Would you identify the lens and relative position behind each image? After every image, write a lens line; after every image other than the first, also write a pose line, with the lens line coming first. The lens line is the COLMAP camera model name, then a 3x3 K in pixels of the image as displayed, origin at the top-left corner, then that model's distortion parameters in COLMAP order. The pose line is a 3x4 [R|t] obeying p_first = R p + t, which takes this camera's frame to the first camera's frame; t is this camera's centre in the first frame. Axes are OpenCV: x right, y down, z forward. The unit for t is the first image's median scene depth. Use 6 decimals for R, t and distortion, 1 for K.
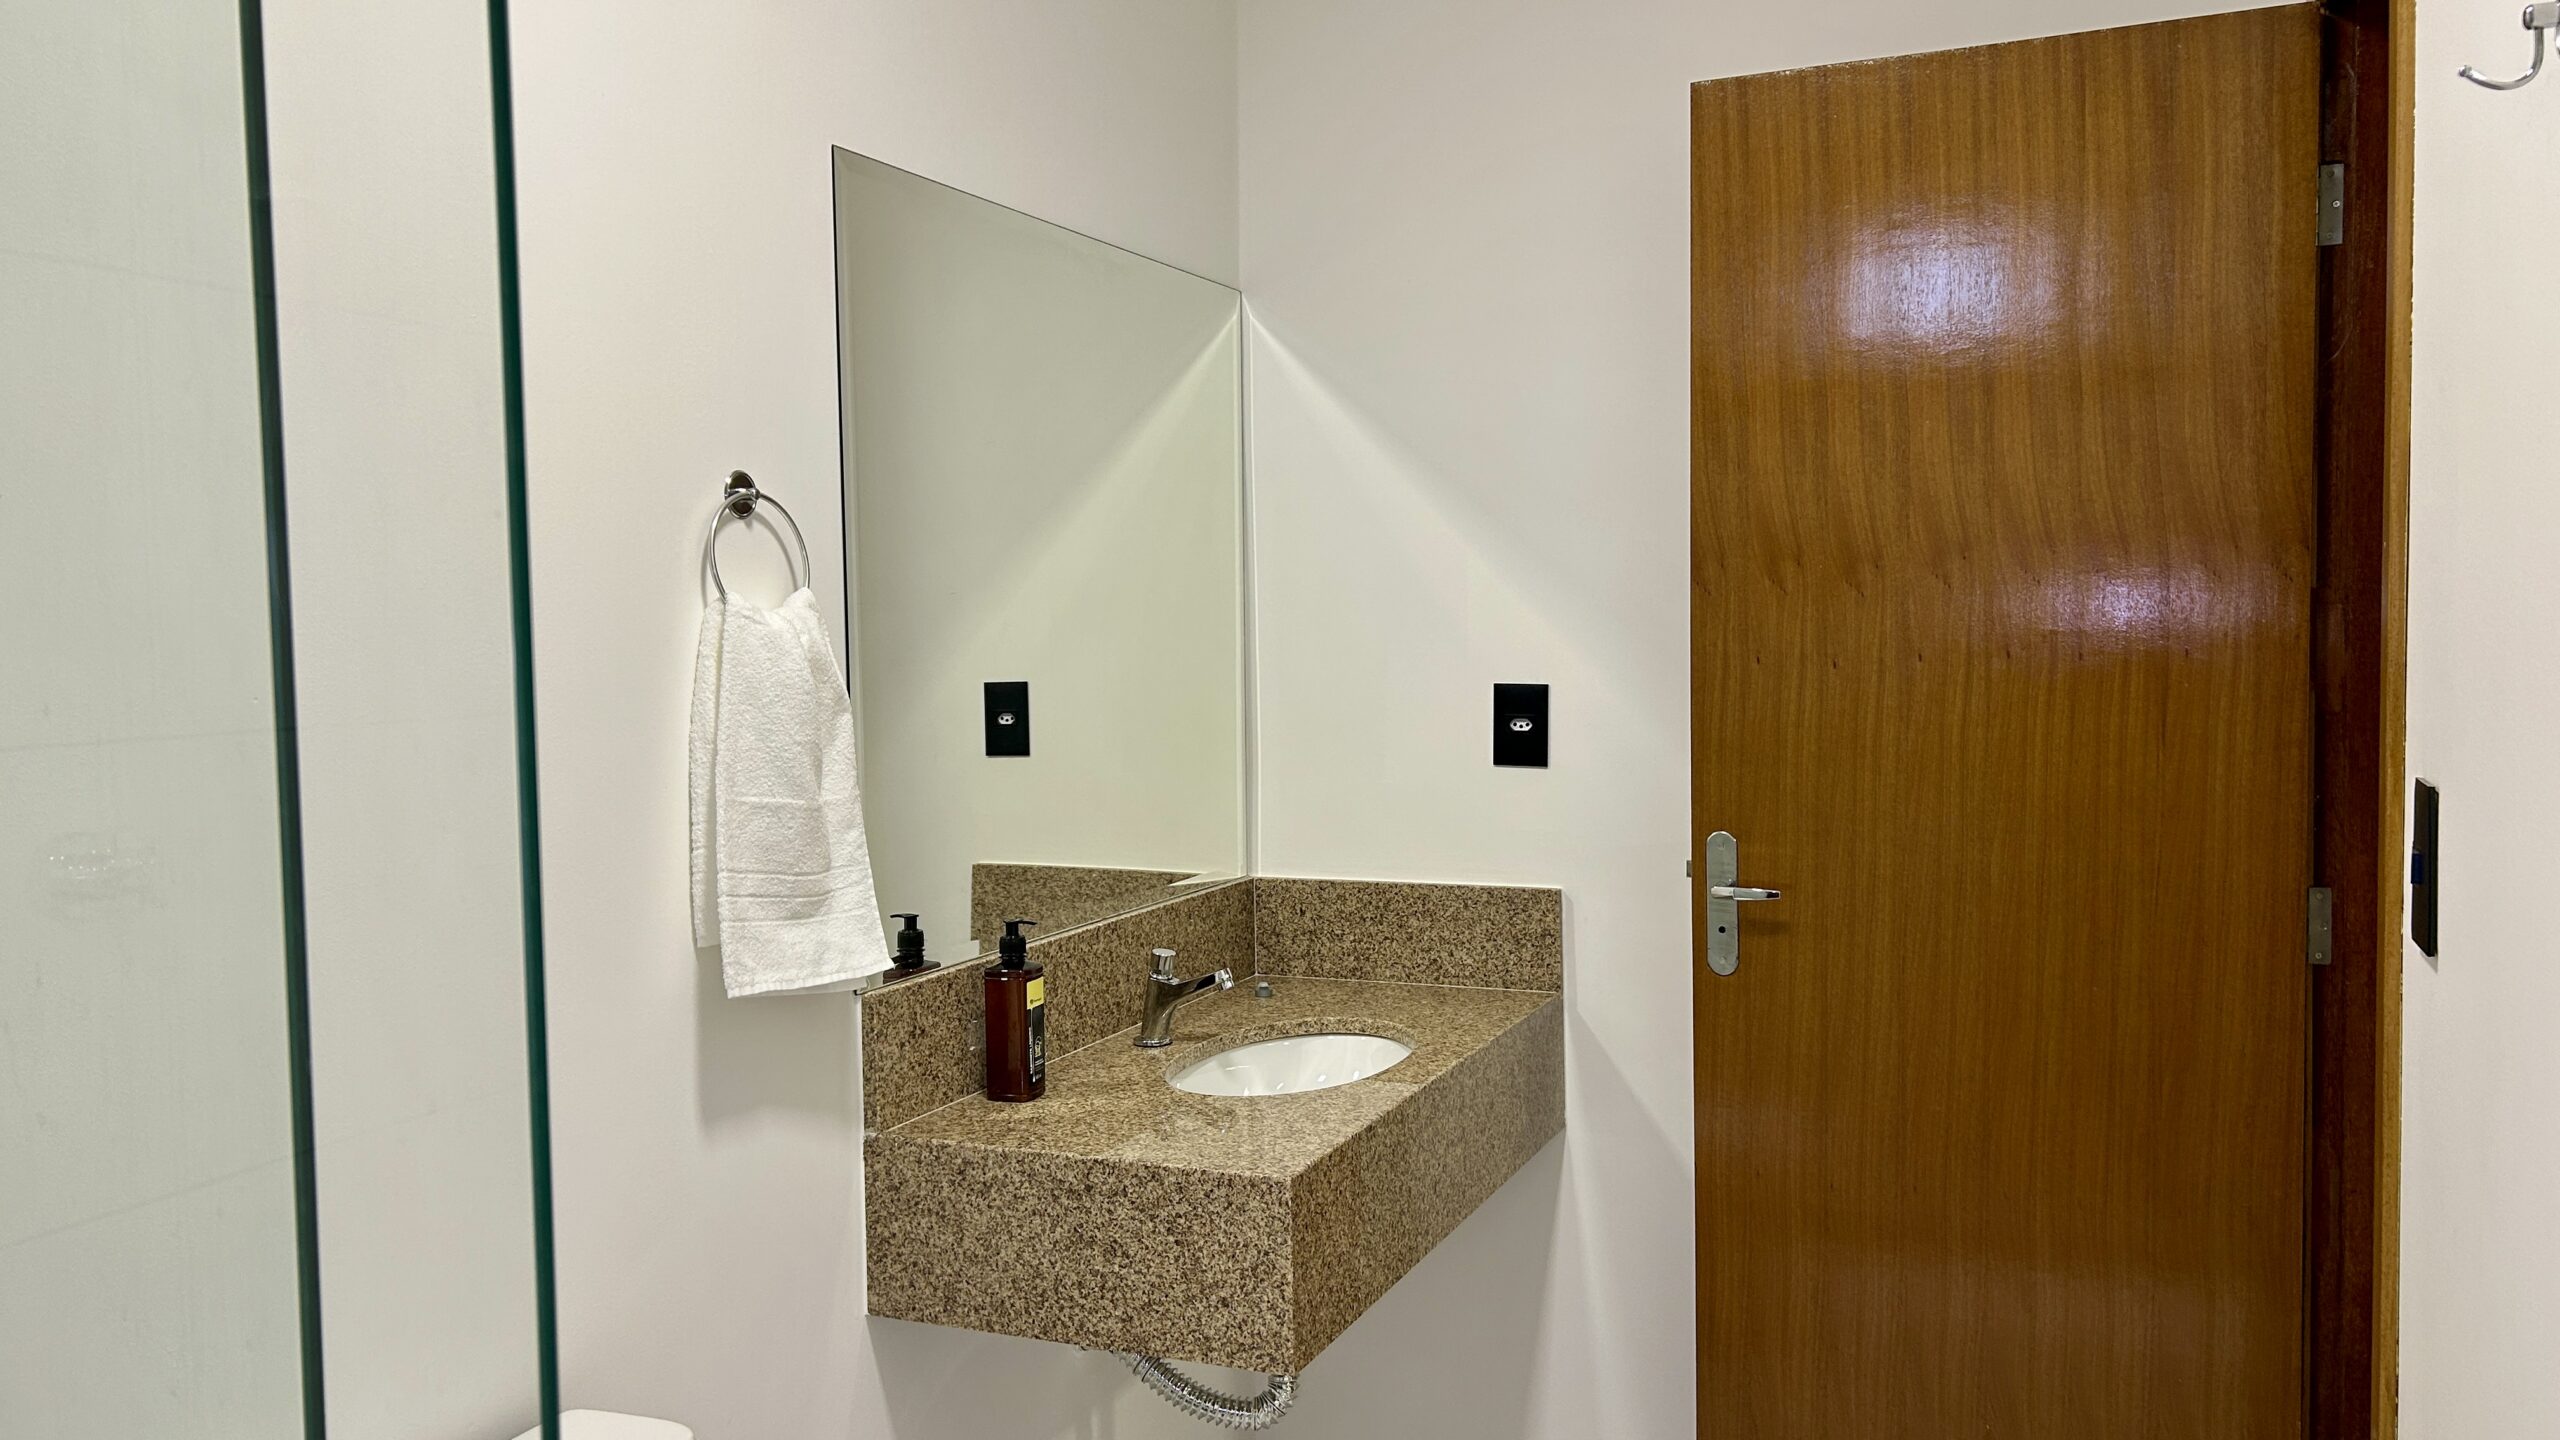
lens RADIAL K [[1960.6, 0, 1286.2], [0, 1960.6, 715.3], [0, 0, 1]] dist [0.044664, -0.029130]
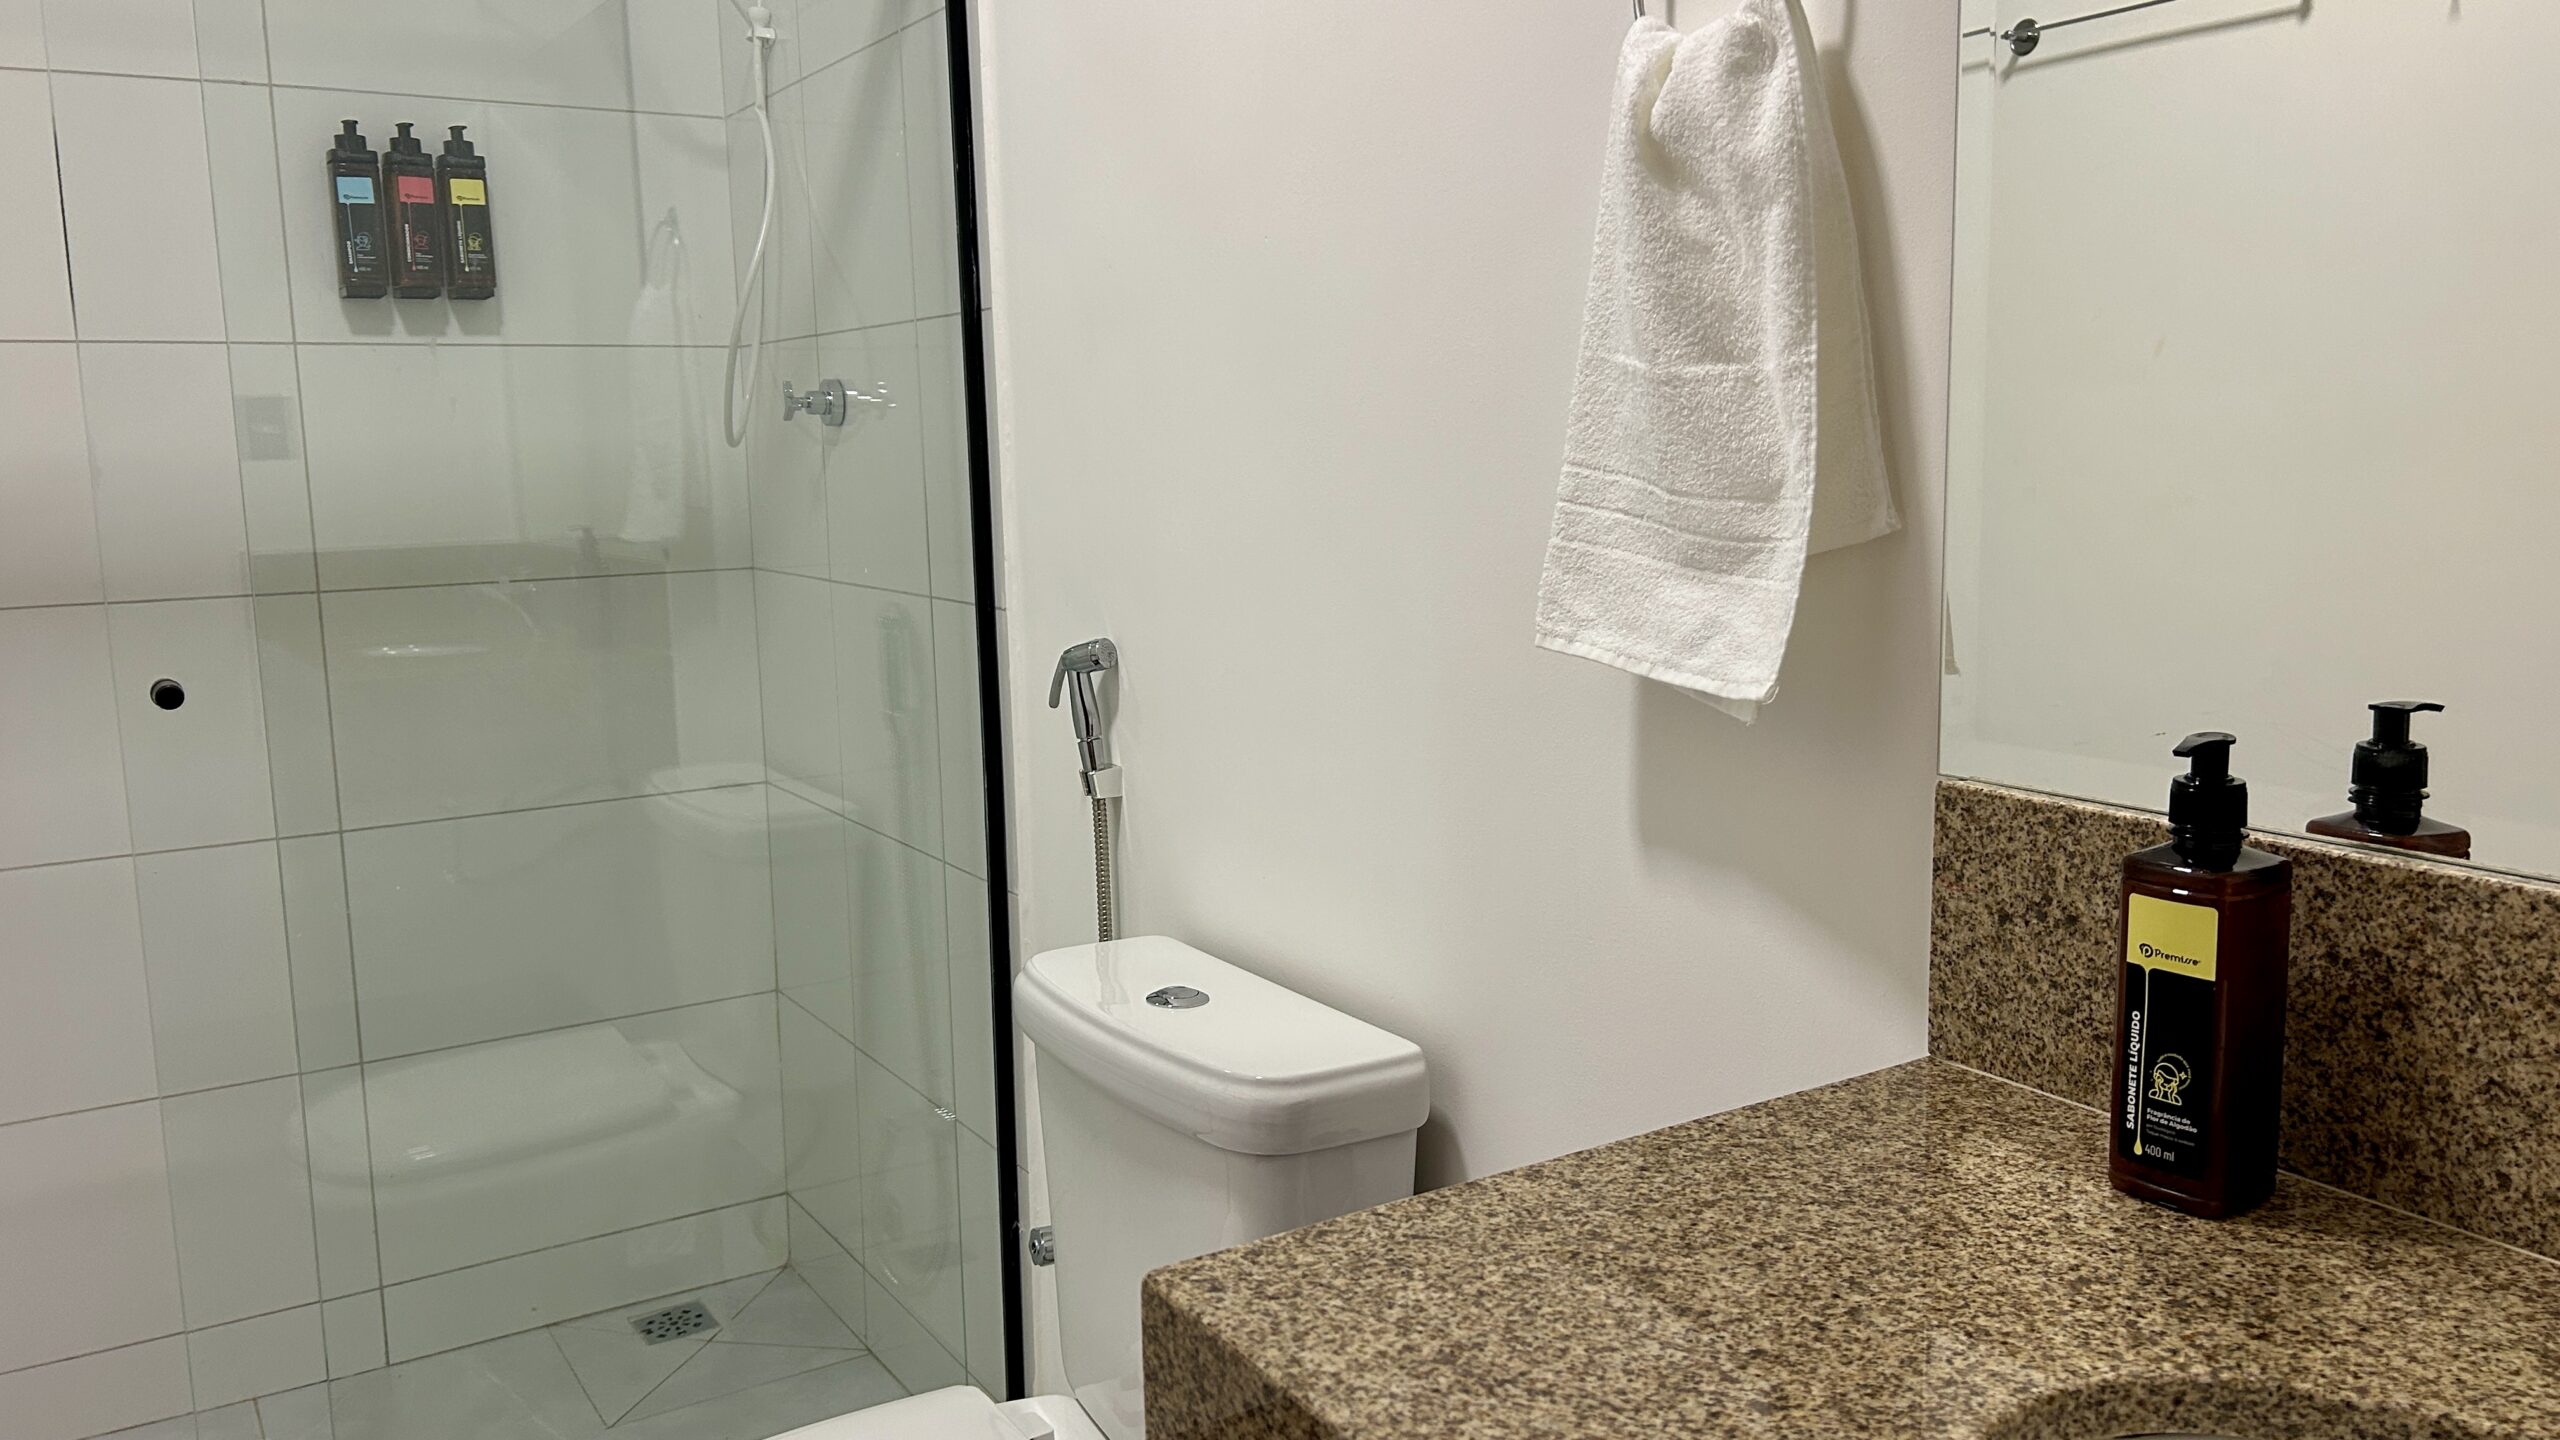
lens RADIAL K [[1960.6, 0, 1283.2], [0, 1960.6, 715.3], [0, 0, 1]] dist [0.044664, -0.029130]
pose [[-0.595329, 0.142980, -0.790658, 0.297236], [-0.002390, 0.983720, 0.179692, 0.040396], [0.803478, 0.108866, -0.585296, 1.241028]]
